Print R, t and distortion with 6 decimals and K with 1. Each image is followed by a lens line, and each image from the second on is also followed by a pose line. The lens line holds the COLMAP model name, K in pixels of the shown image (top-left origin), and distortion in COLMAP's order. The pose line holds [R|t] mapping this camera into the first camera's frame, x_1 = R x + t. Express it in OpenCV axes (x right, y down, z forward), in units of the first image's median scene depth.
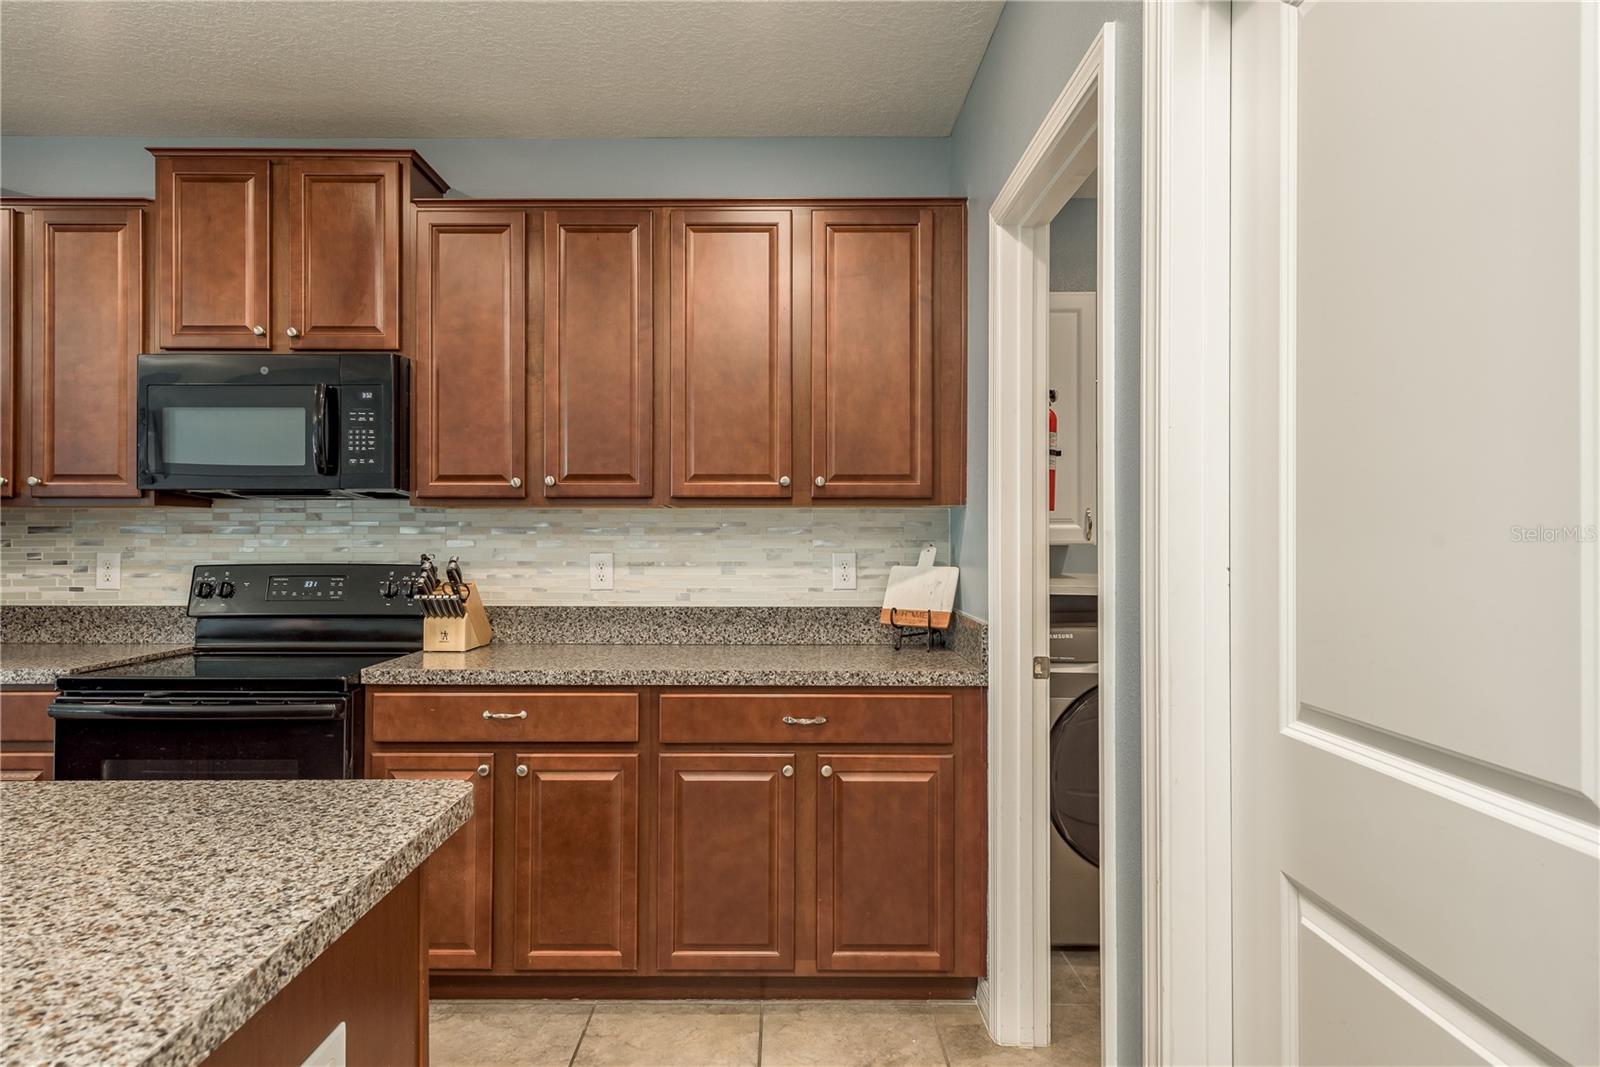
lens RADIAL K [[963.2, 0, 795.5], [0, 963.2, 537.8], [0, 0, 1]] dist [-0.008210, -0.000306]
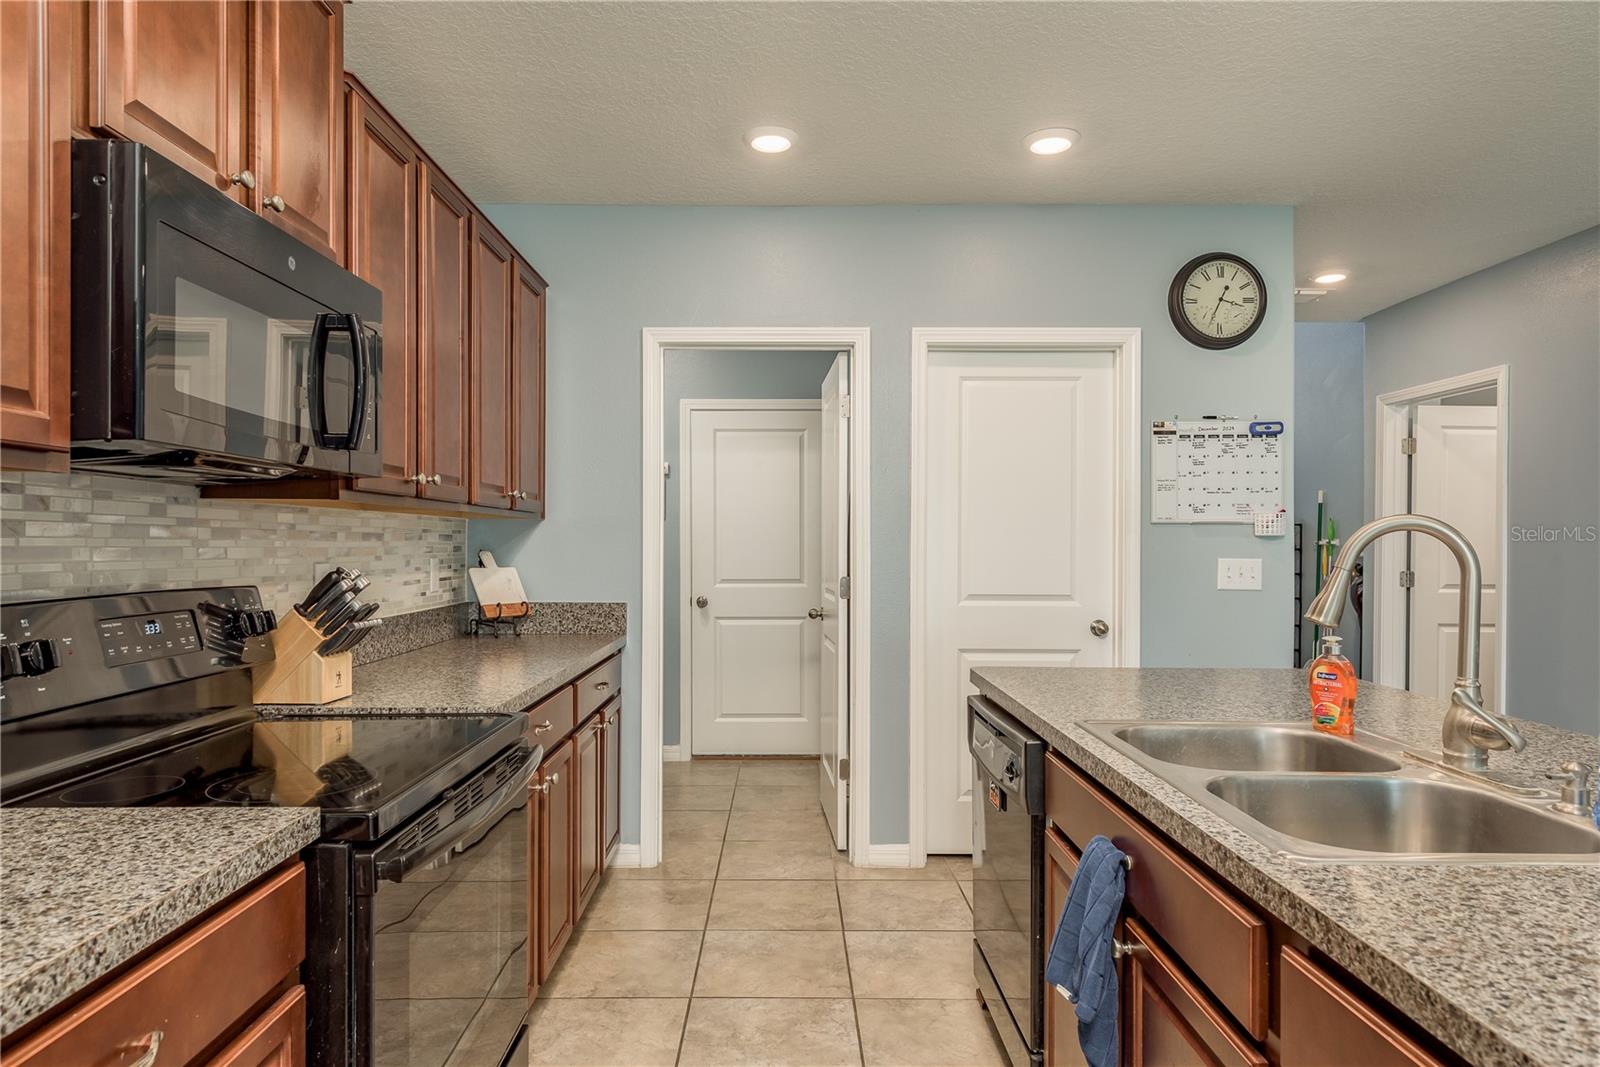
lens RADIAL K [[963.2, 0, 798.5], [0, 963.2, 539.8], [0, 0, 1]] dist [-0.008210, -0.000306]
pose [[-0.004252, -0.001165, 0.999990, -1.005303], [-0.005638, 0.999983, 0.001141, -0.005516], [-0.999975, -0.005633, -0.004259, 0.602046]]
